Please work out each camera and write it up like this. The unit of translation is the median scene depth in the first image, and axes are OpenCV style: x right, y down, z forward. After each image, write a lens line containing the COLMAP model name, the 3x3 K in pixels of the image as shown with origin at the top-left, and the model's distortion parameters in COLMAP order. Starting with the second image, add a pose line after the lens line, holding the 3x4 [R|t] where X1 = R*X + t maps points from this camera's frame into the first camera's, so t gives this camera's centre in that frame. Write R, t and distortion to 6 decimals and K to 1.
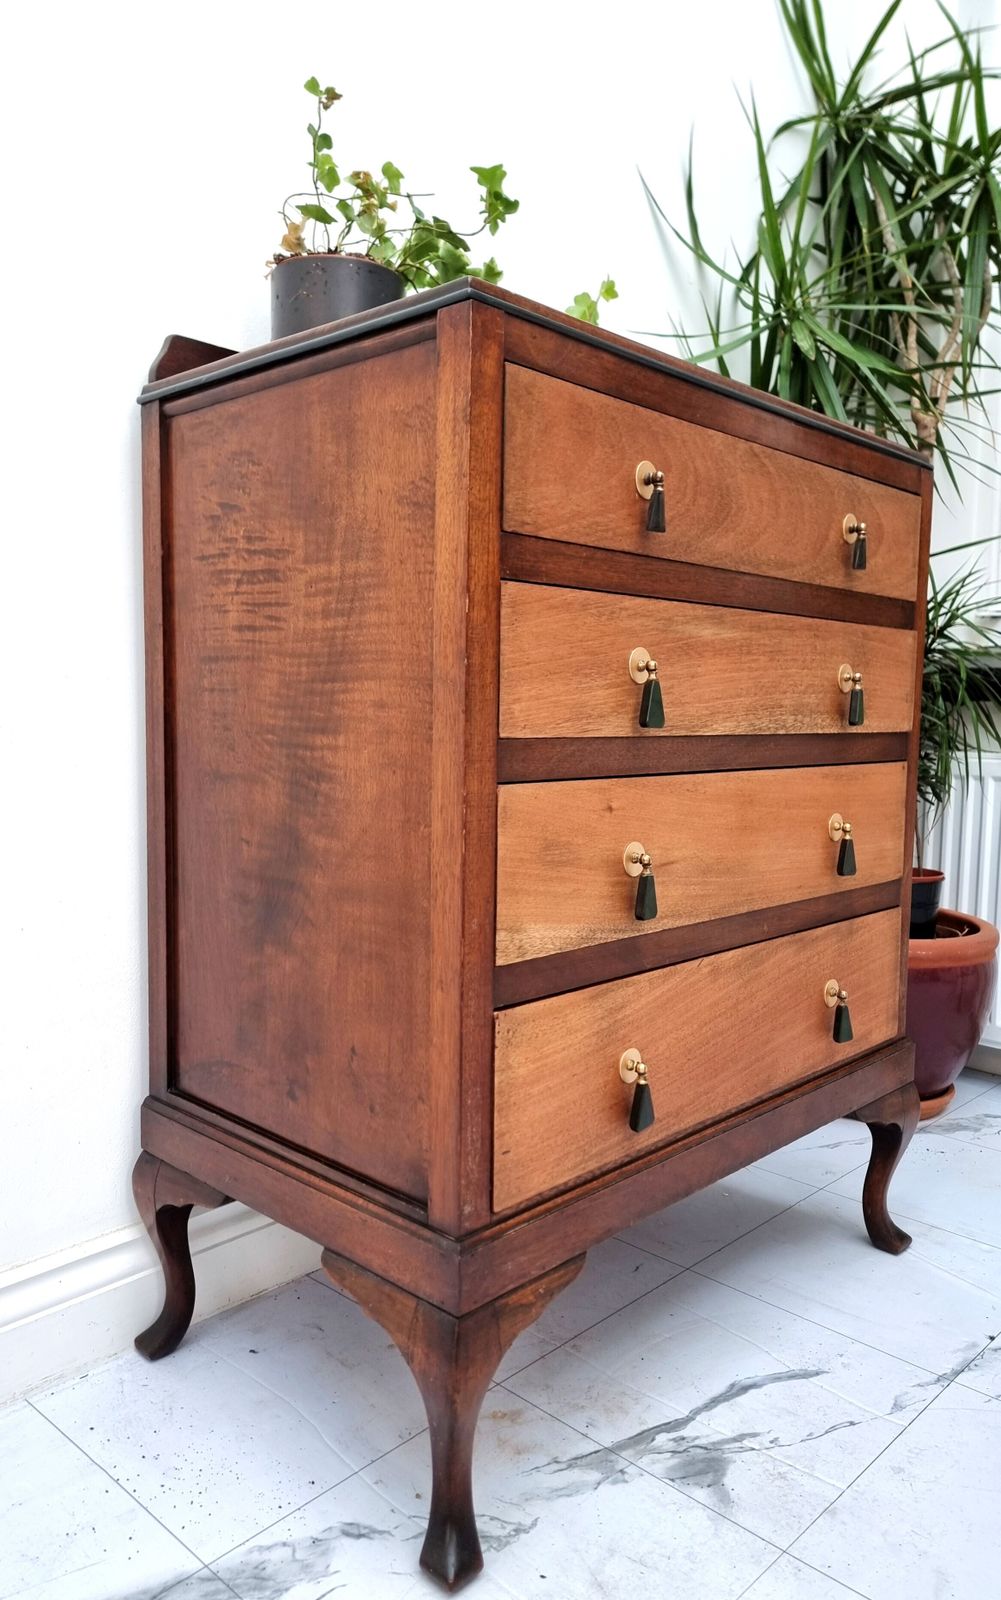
lens RADIAL K [[1150.9, 0, 500.3], [0, 1150.9, 811.1], [0, 0, 1]] dist [0.103934, -0.109290]
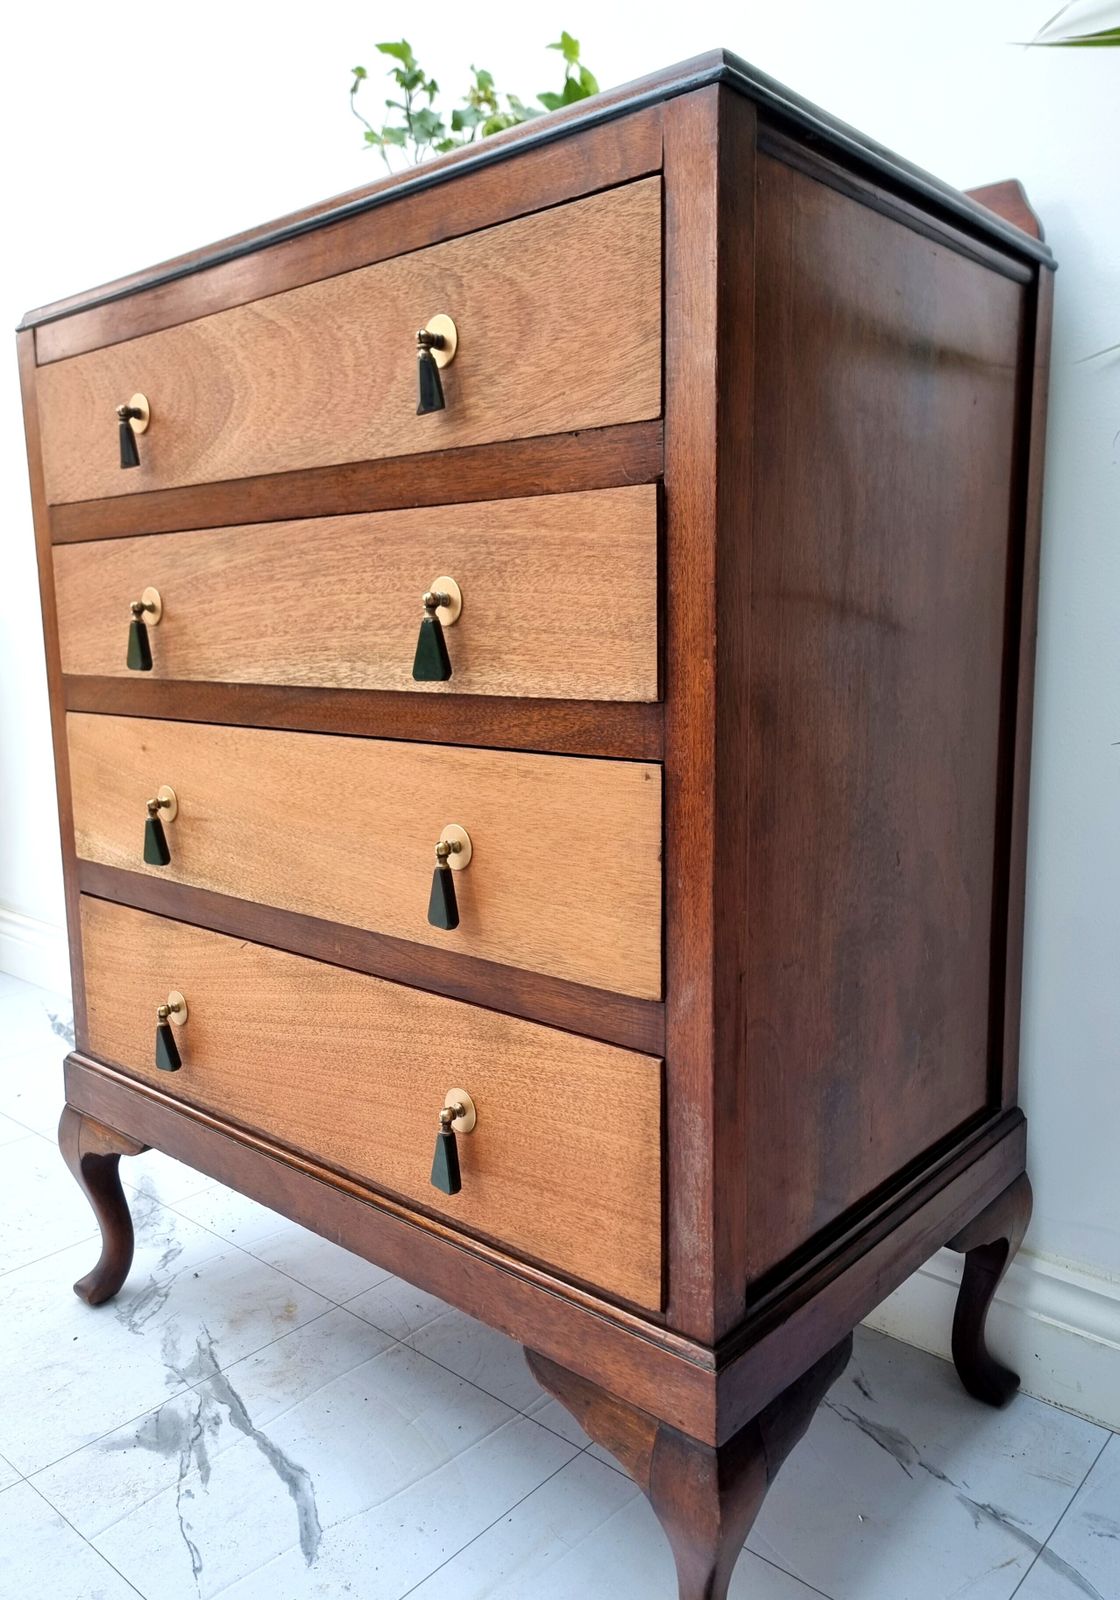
lens RADIAL K [[1177.4, 0, 595.8], [0, 1177.4, 803.0], [0, 0, 1]] dist [0.088395, -0.096414]
pose [[0.043254, 0.137598, -0.989543, 1.102335], [-0.077605, 0.987940, 0.133983, -0.119762], [0.996045, 0.070998, 0.053410, 1.267643]]
